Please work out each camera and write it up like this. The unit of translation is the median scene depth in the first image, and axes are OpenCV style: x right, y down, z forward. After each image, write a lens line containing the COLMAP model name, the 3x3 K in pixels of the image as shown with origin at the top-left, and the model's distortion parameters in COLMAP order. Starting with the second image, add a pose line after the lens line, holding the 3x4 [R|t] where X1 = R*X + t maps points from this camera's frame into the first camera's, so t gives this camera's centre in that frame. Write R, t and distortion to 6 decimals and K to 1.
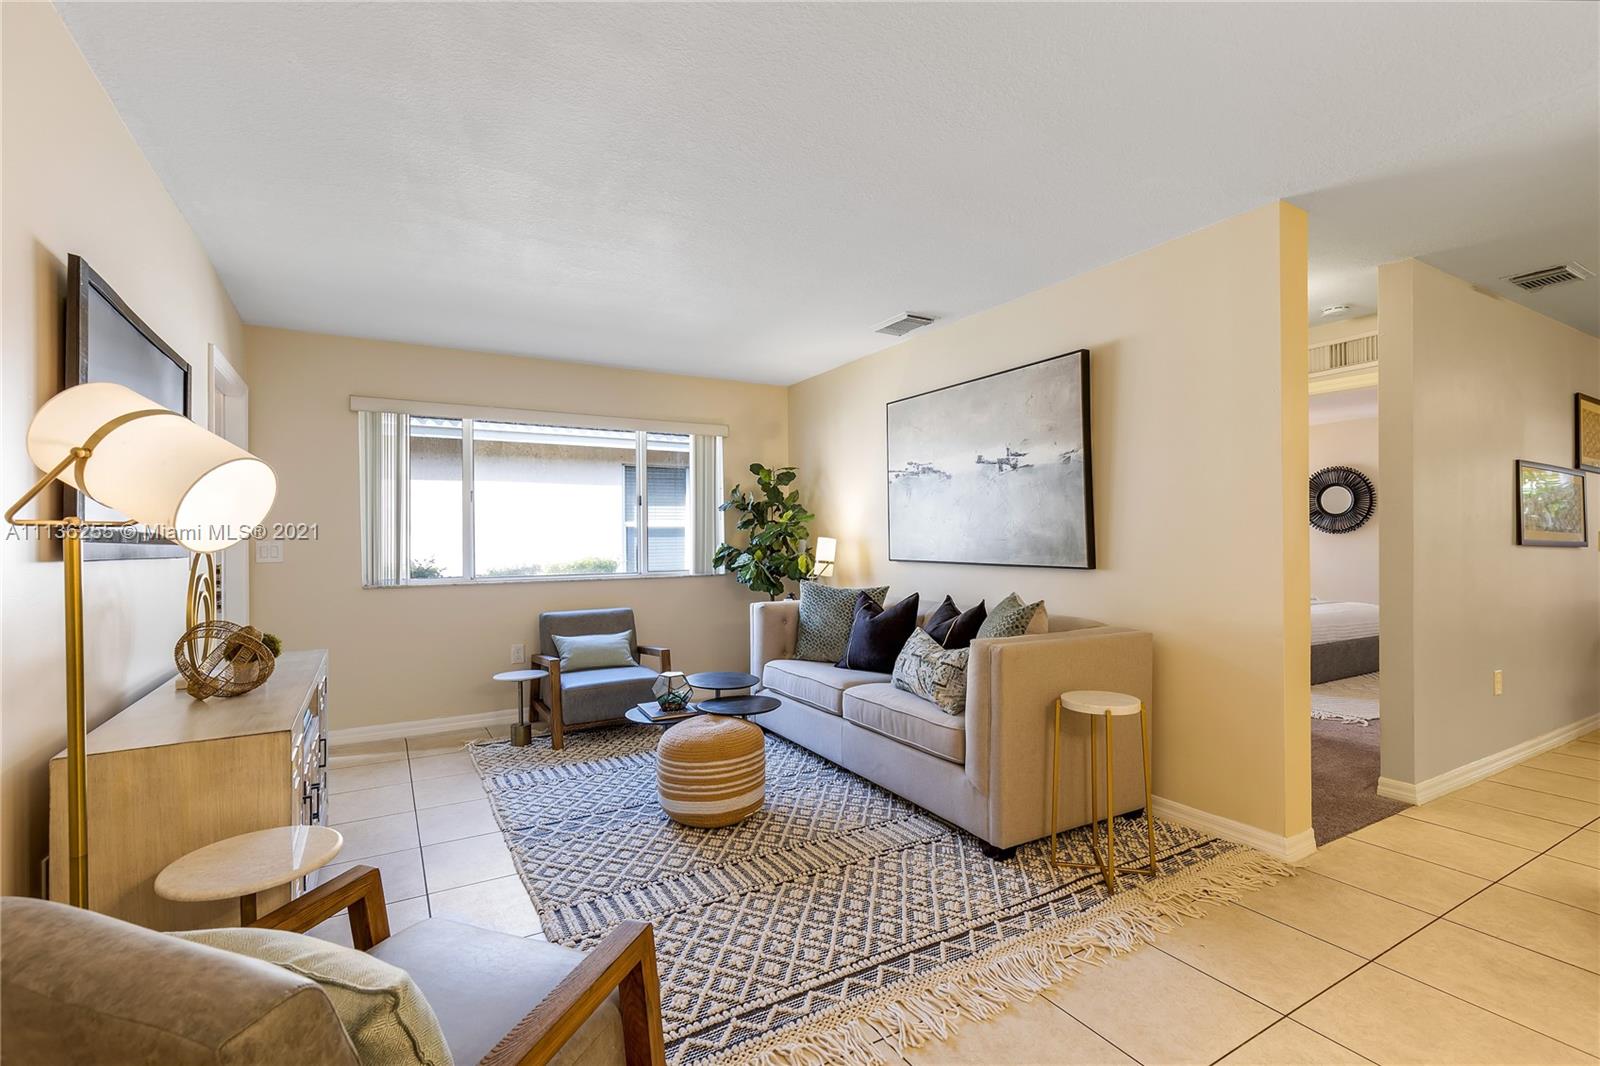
lens RADIAL K [[730.2, 0, 828.6], [0, 730.2, 531.9], [0, 0, 1]] dist [0.011715, -0.003055]
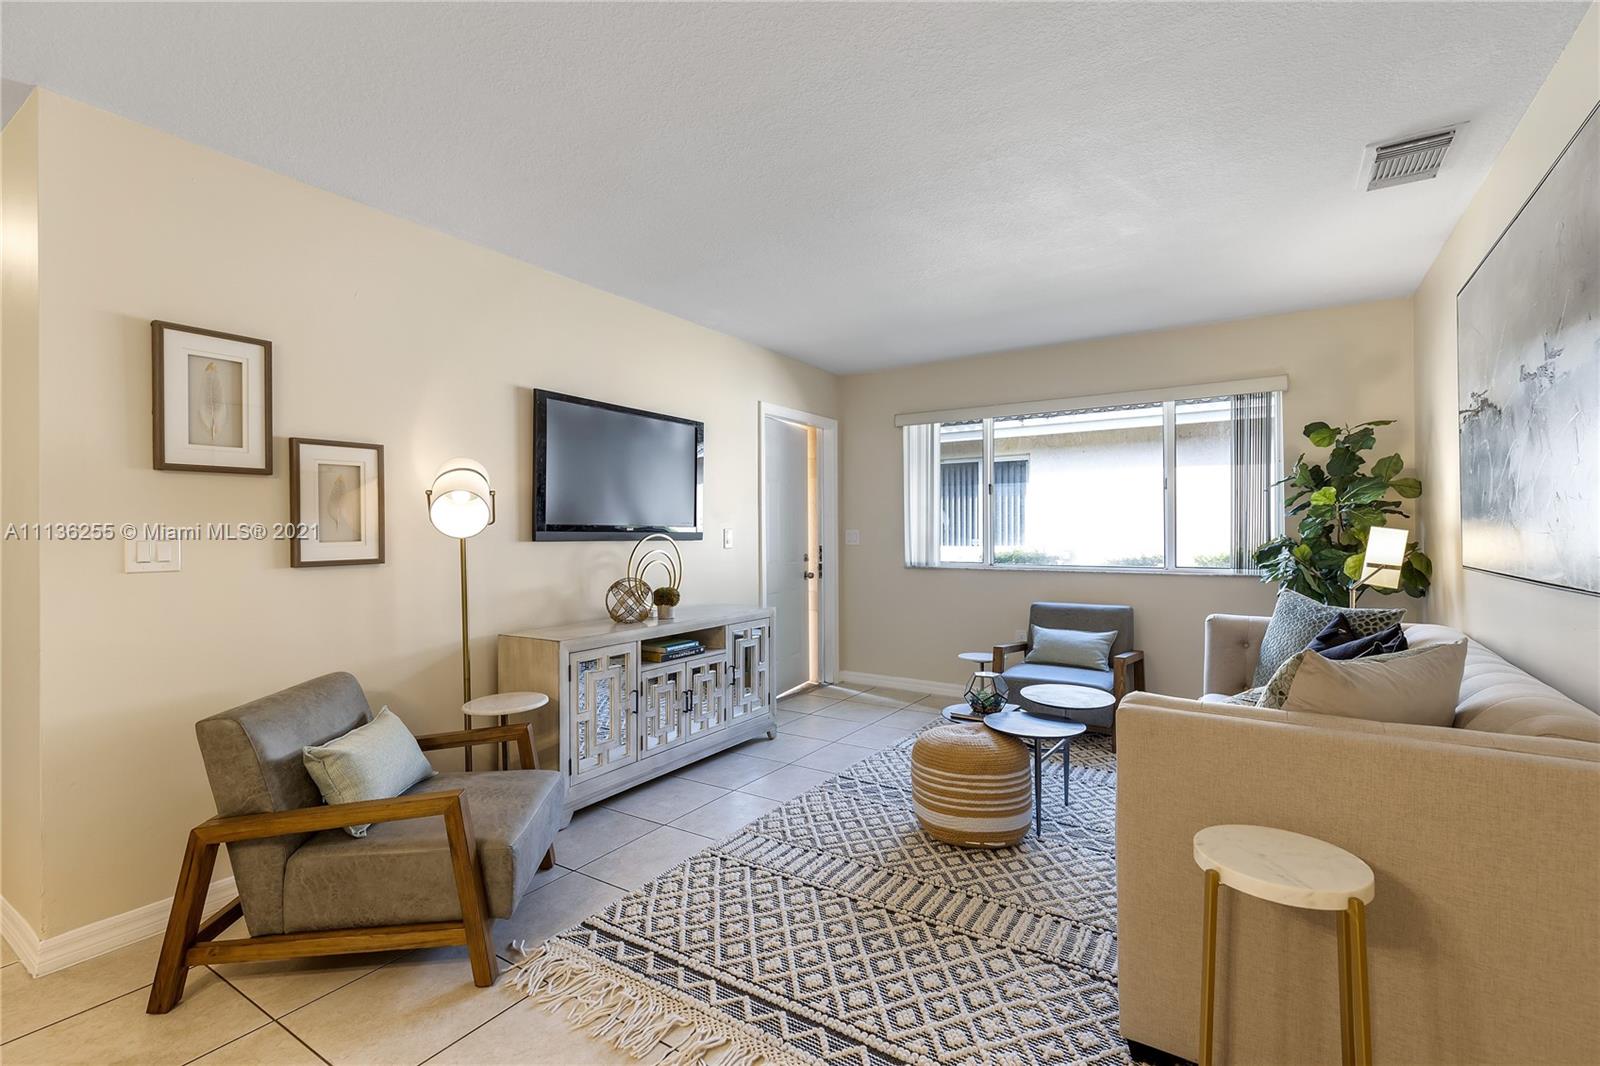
lens RADIAL K [[730.2, 0, 801.5], [0, 730.2, 535.2], [0, 0, 1]] dist [0.011715, -0.003055]
pose [[0.428111, 0.009115, -0.903680, 0.641274], [0.009822, 0.999843, 0.014738, 0.000088], [0.903673, -0.015185, 0.427954, 0.471900]]
